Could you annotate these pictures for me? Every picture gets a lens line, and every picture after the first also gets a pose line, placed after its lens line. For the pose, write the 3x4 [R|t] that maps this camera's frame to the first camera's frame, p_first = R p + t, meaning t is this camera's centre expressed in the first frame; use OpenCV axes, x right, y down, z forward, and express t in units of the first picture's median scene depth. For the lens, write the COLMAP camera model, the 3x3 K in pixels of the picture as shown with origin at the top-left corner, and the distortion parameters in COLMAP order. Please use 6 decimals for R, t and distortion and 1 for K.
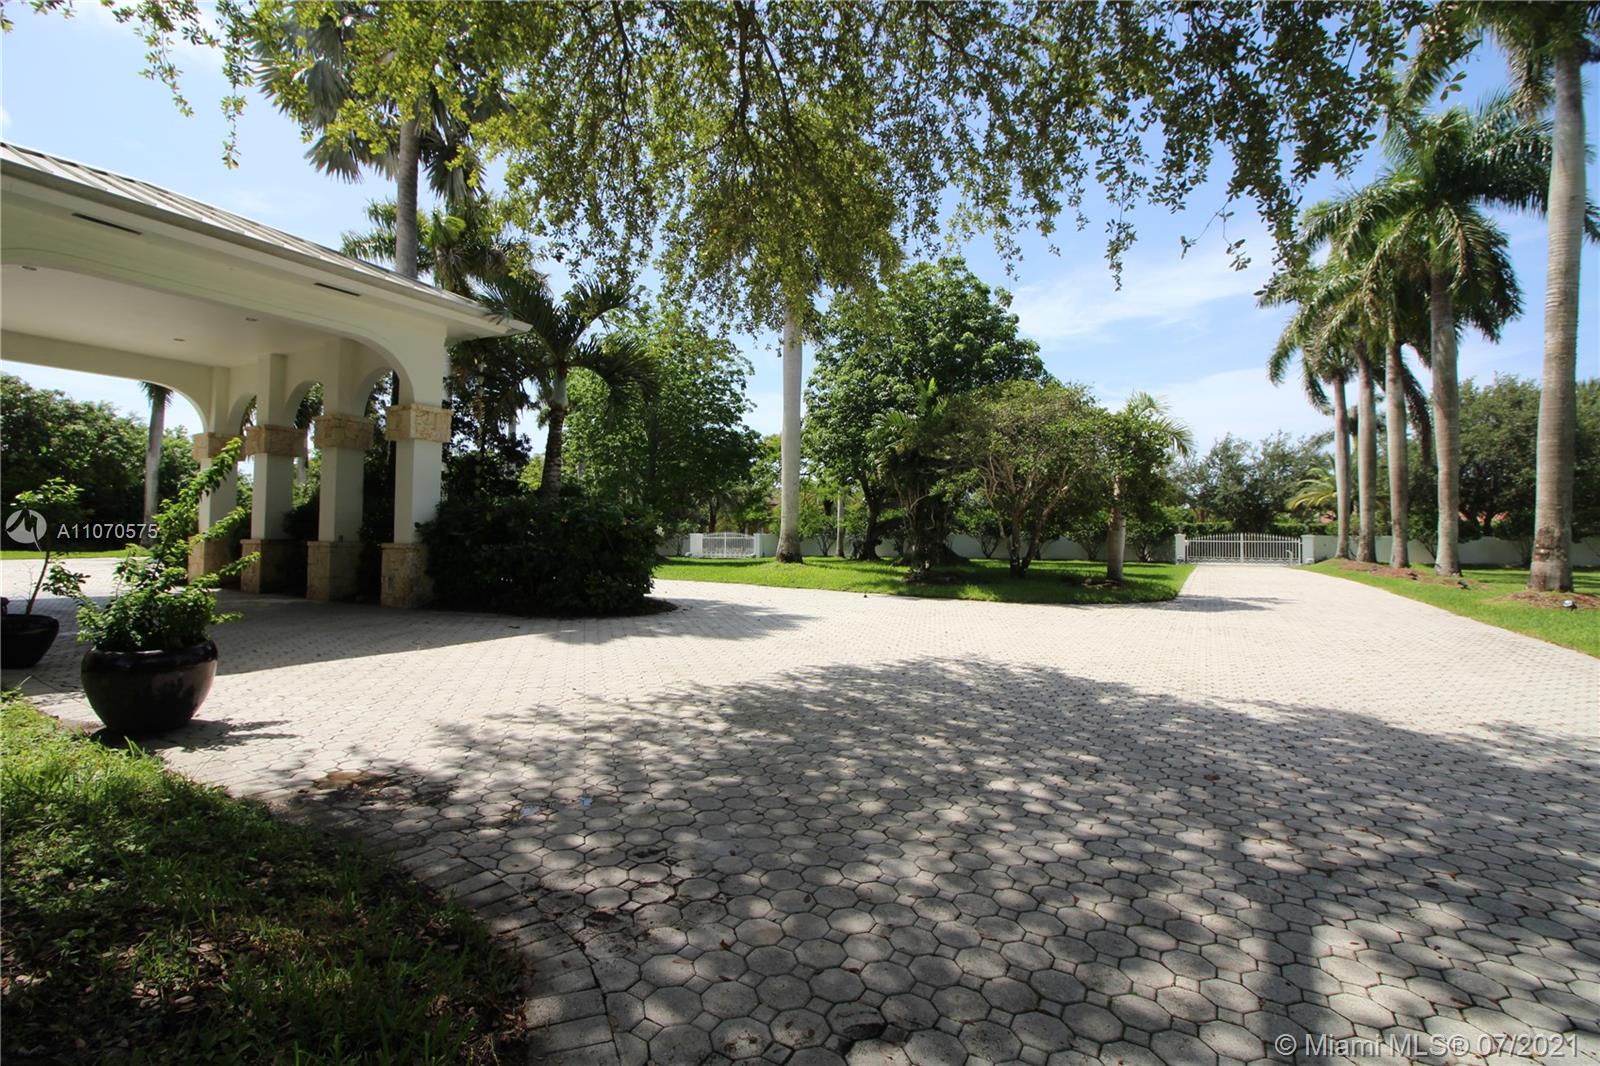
lens RADIAL K [[747.6, 0, 798.8], [0, 747.6, 516.9], [0, 0, 1]] dist [0.001741, -0.014764]
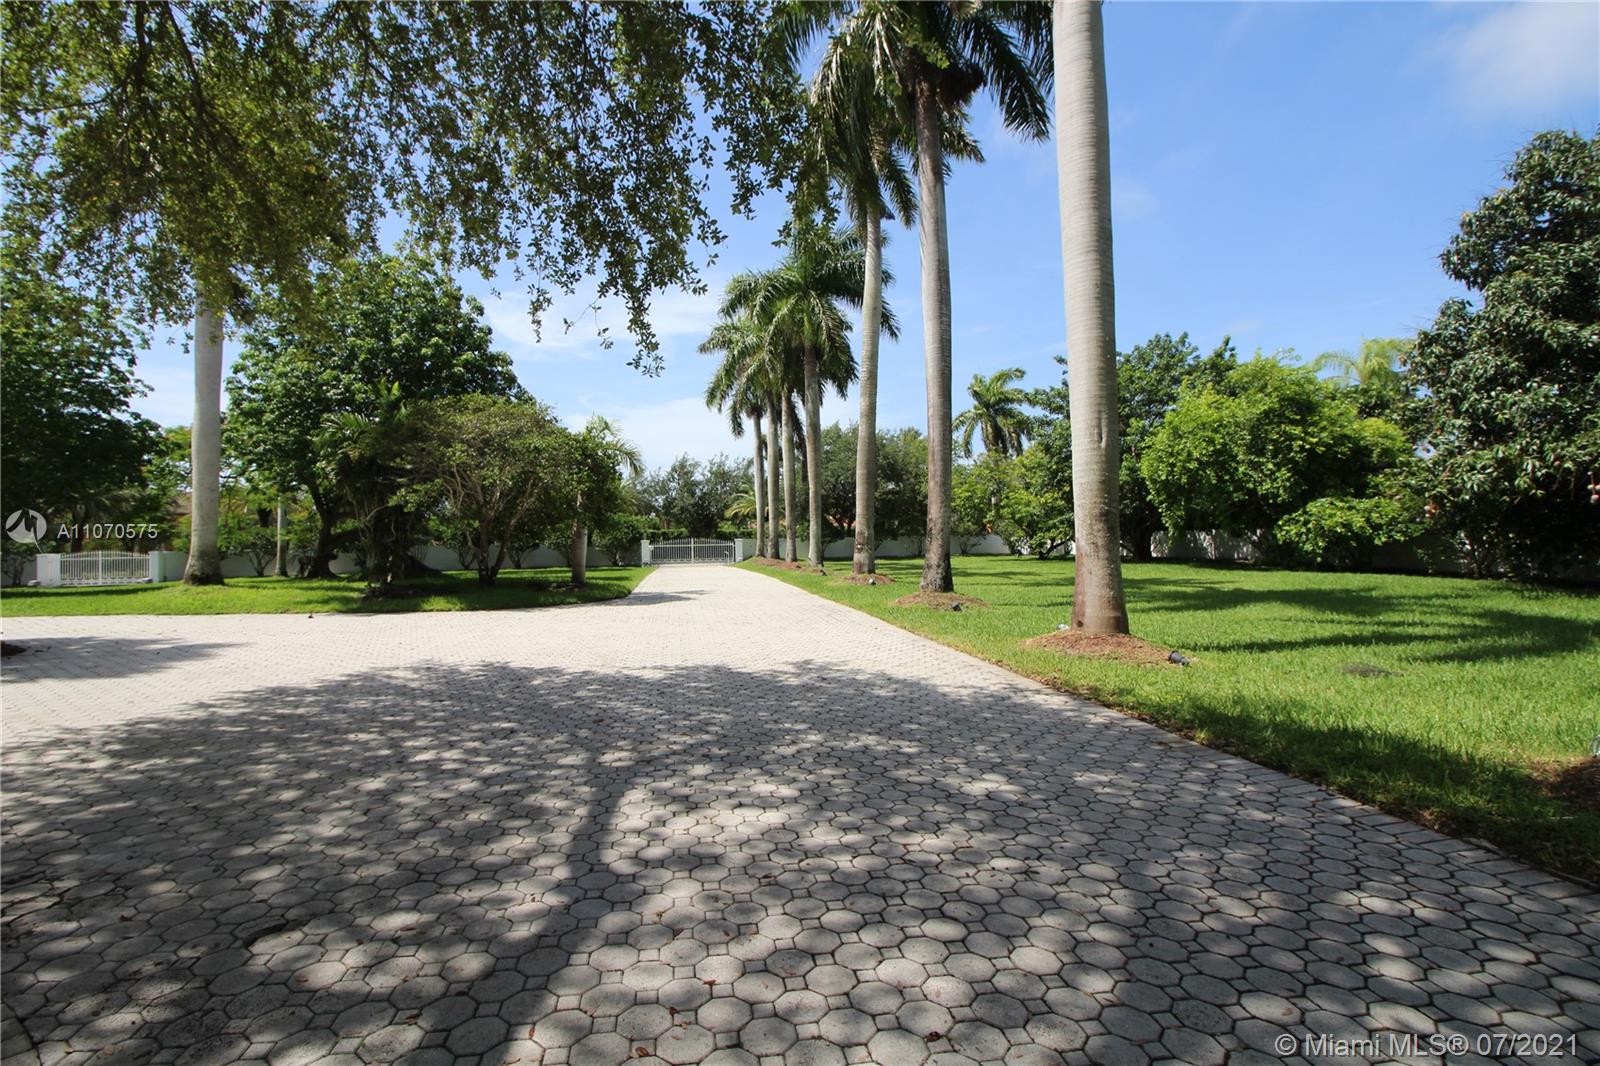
lens RADIAL K [[747.6, 0, 798.8], [0, 747.6, 516.9], [0, 0, 1]] dist [0.001741, -0.014764]
pose [[0.790283, -0.002987, 0.612735, 0.005638], [0.010296, 0.999912, -0.008406, -0.001149], [-0.612656, 0.012952, 0.790244, -0.099884]]
